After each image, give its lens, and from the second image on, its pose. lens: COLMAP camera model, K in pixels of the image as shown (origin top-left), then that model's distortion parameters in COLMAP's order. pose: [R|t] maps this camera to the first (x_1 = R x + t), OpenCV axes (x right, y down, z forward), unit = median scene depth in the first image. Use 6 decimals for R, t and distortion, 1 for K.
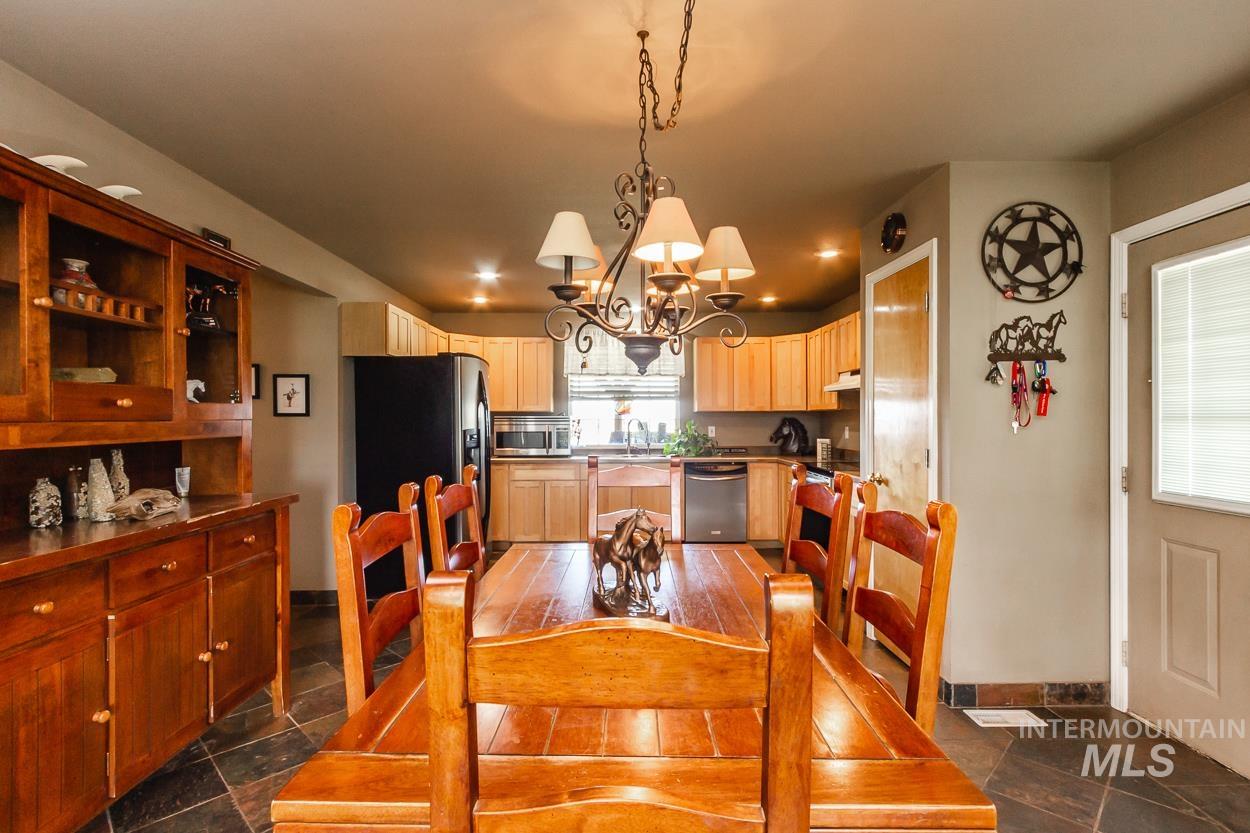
lens RADIAL K [[592.7, 0, 616.0], [0, 592.7, 427.3], [0, 0, 1]] dist [0.012847, -0.000381]
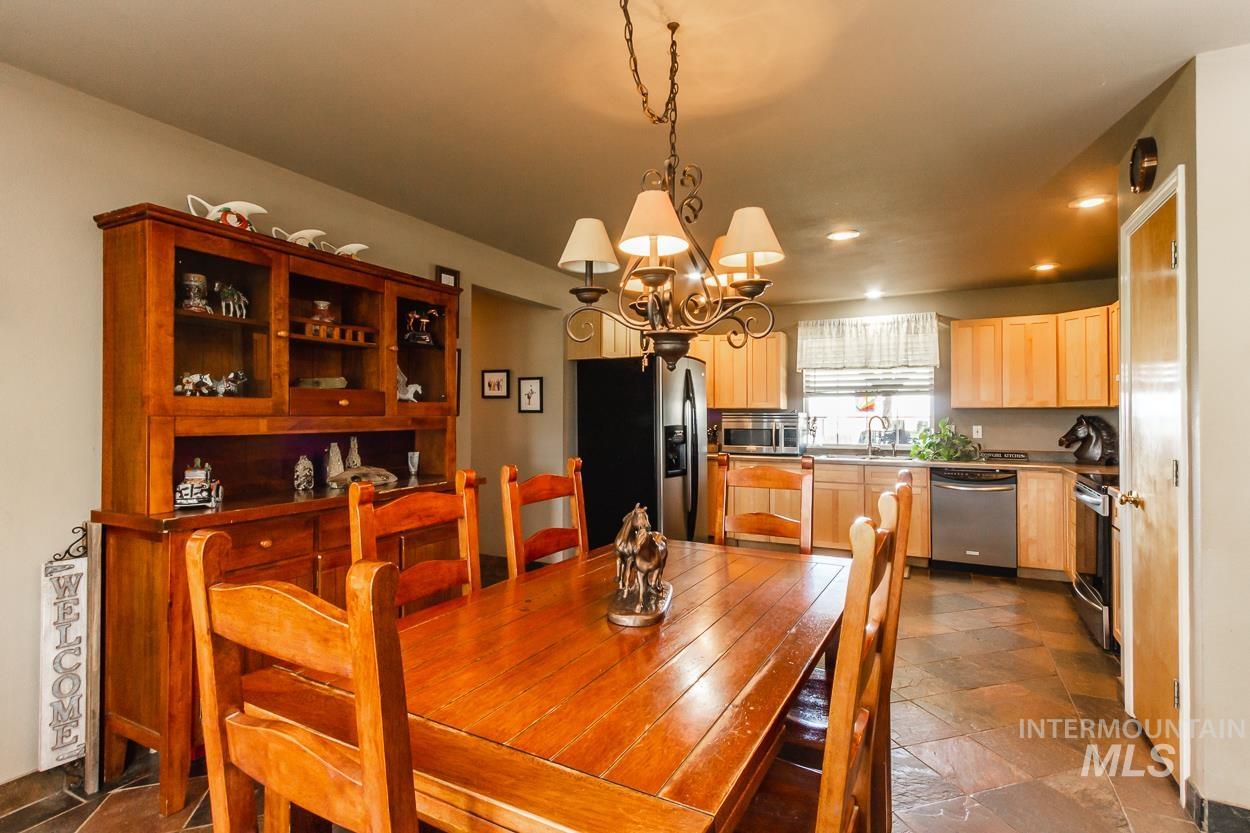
lens RADIAL K [[600.7, 0, 643.5], [0, 600.7, 418.4], [0, 0, 1]] dist [0.012842, -0.000965]
pose [[0.889462, 0.006426, -0.456965, 0.265414], [-0.010911, 0.999915, -0.007177, -0.001349], [0.456880, 0.011370, 0.889456, 0.054746]]
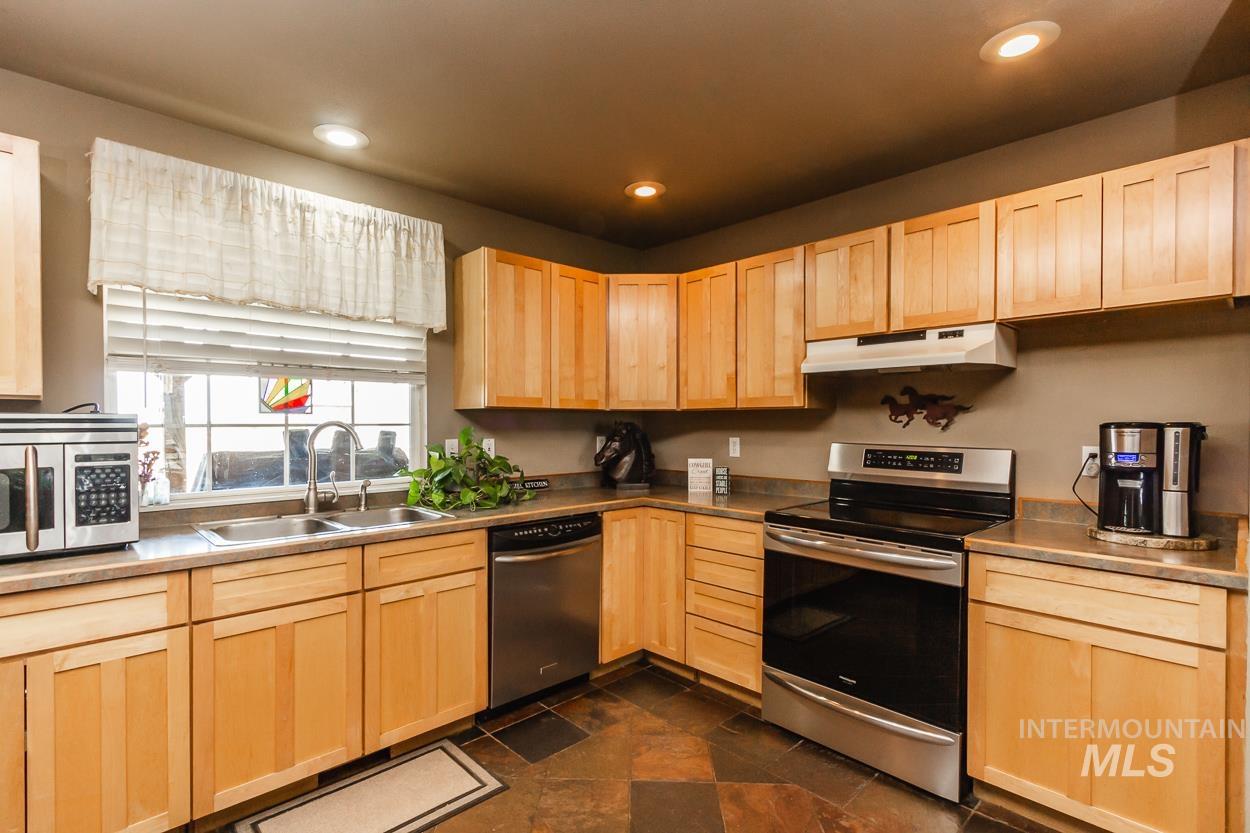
lens RADIAL K [[592.7, 0, 616.0], [0, 592.7, 427.3], [0, 0, 1]] dist [0.012847, -0.000381]
pose [[0.735033, -0.001711, 0.678029, -0.196074], [0.004777, 0.999985, -0.002655, -0.018768], [-0.678015, 0.005190, 0.735030, 1.140732]]
